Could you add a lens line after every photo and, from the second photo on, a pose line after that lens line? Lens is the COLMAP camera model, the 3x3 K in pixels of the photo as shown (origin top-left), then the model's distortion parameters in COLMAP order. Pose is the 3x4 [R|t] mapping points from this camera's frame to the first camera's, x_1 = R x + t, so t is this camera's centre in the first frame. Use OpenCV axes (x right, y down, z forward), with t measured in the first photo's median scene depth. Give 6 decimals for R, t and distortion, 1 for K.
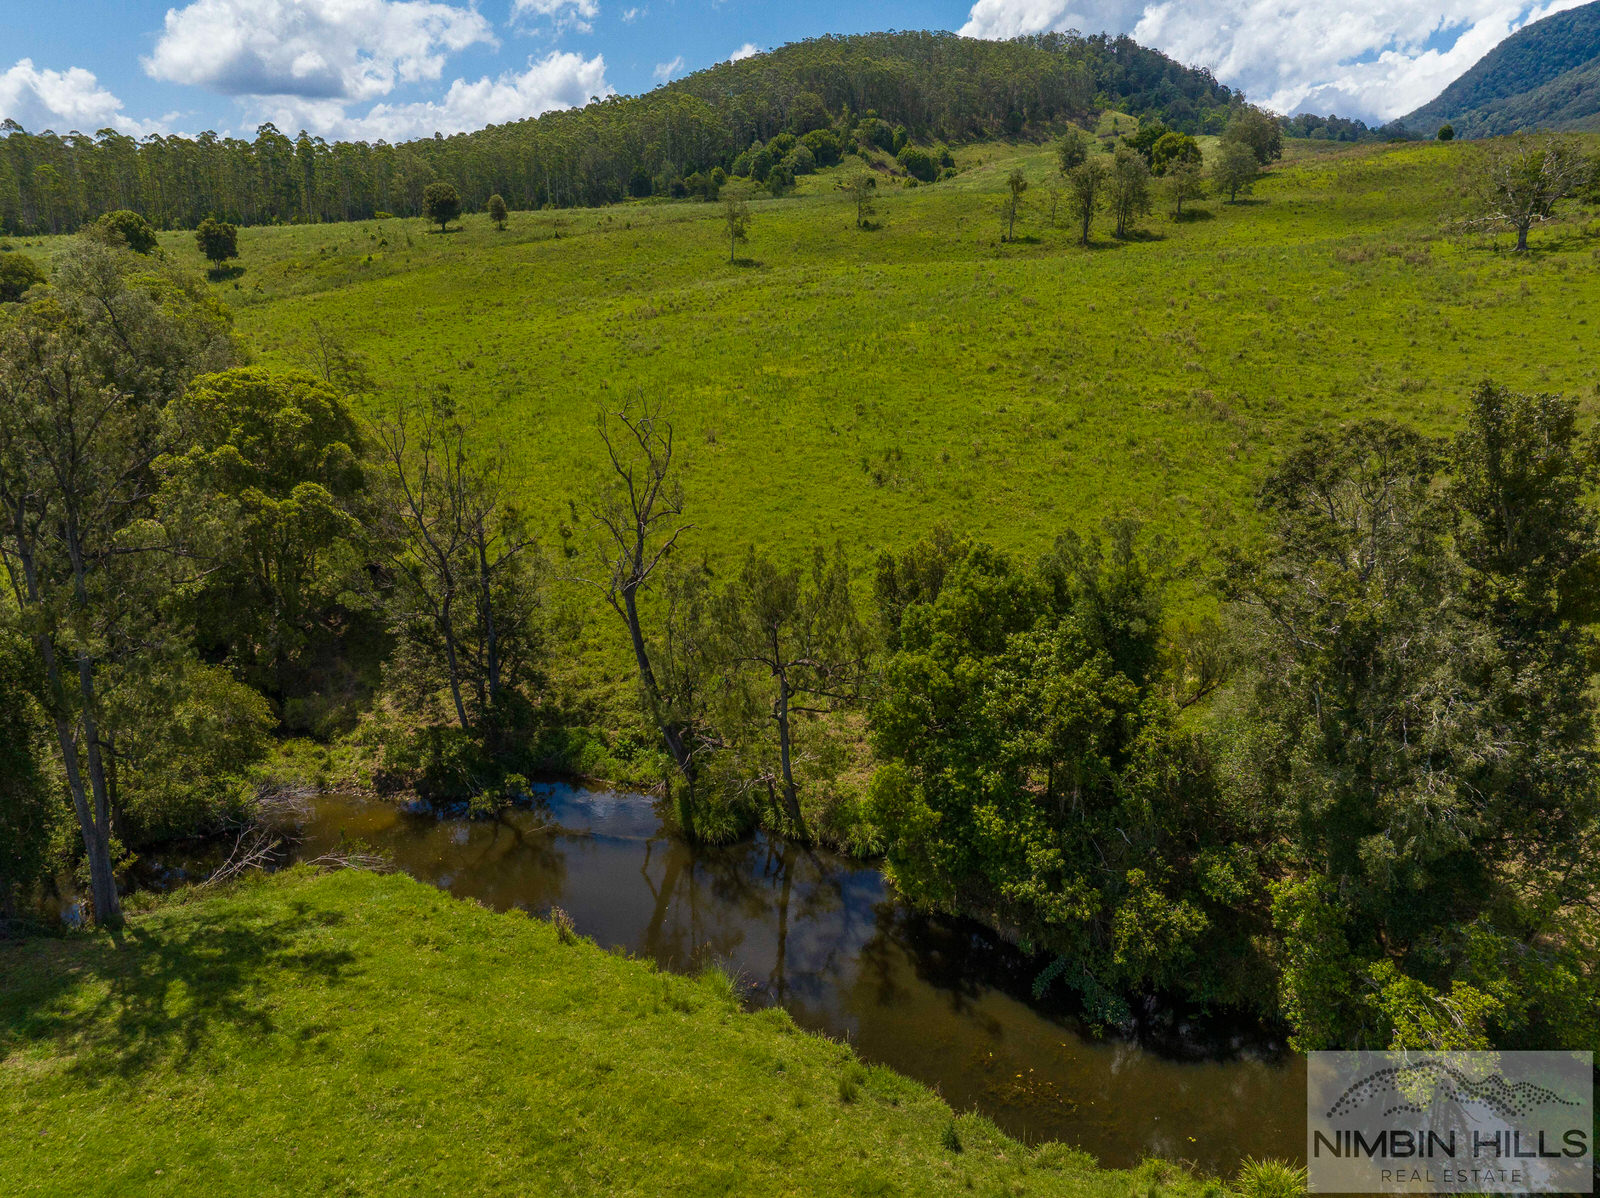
lens RADIAL K [[1133.0, 0, 797.8], [0, 1133.0, 572.9], [0, 0, 1]] dist [-0.049785, 0.019978]
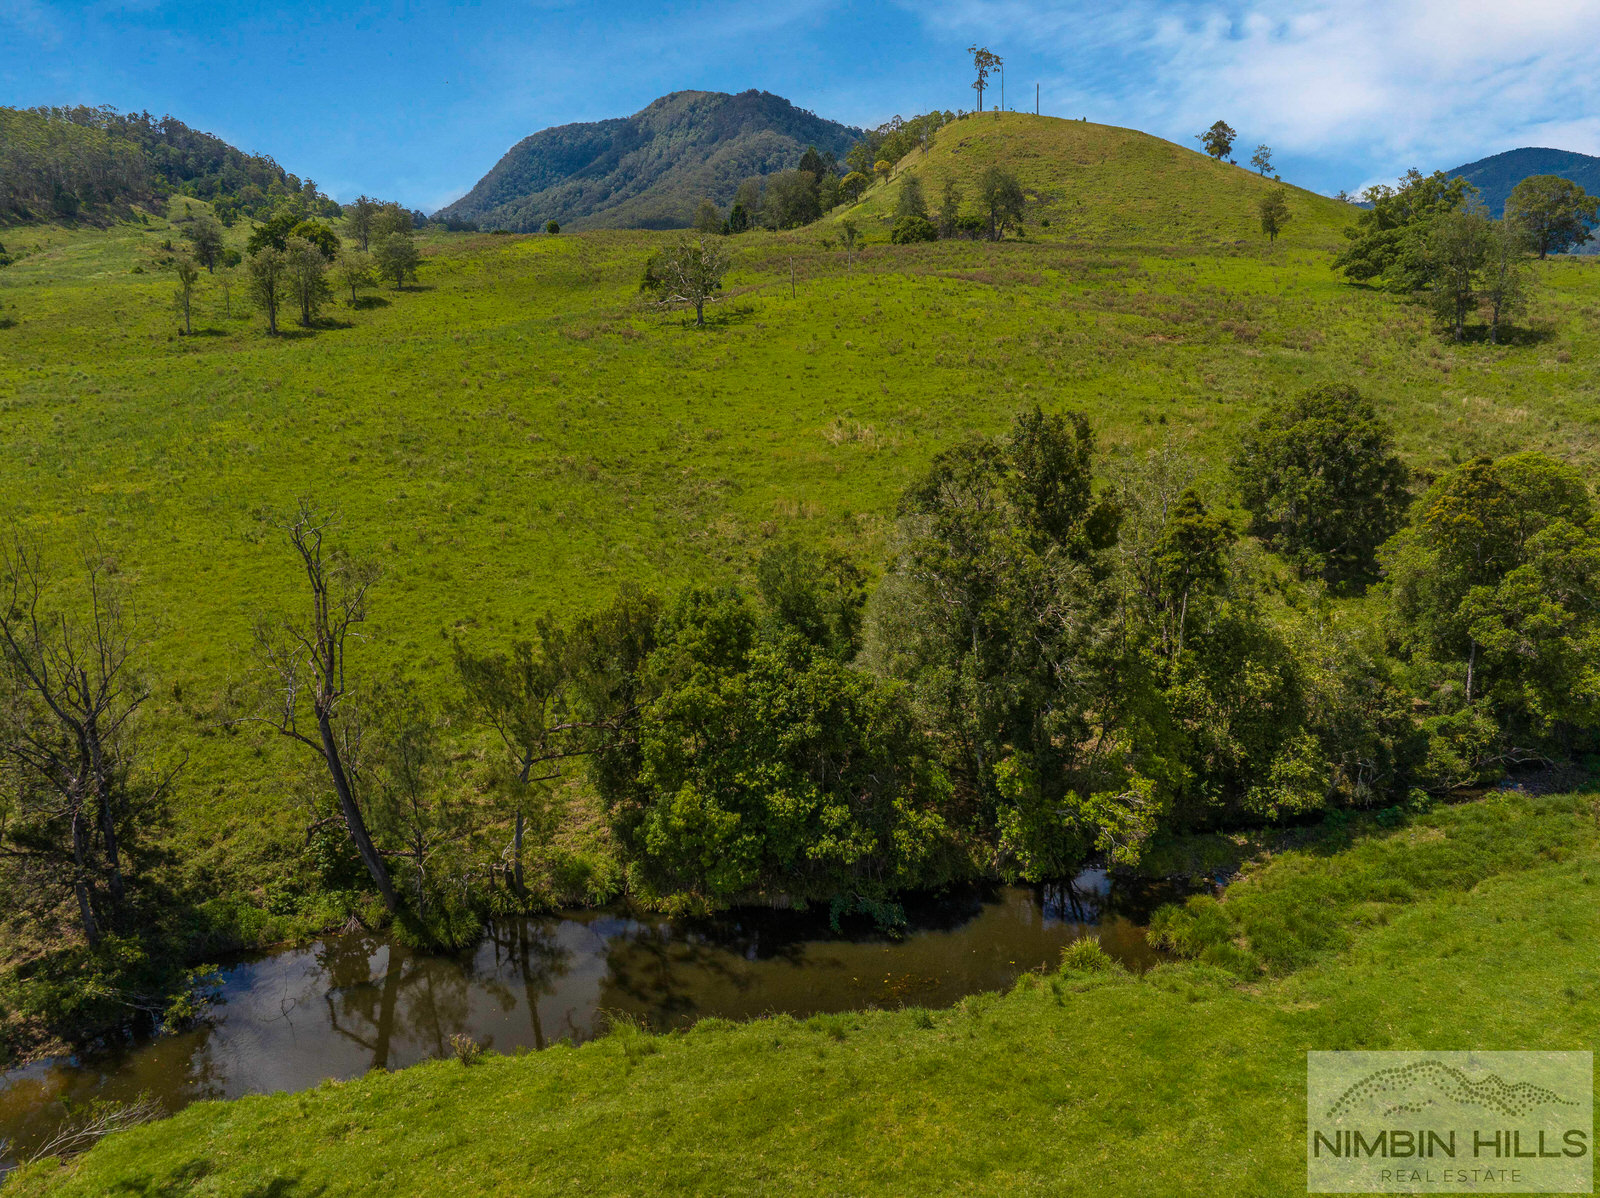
lens RADIAL K [[1133.0, 0, 807.6], [0, 1133.0, 579.4], [0, 0, 1]] dist [-0.049785, 0.019978]
pose [[0.719258, -0.171389, 0.673270, -0.261398], [0.215096, 0.976412, 0.018769, -0.013145], [-0.660606, 0.131318, 0.739158, 0.029186]]
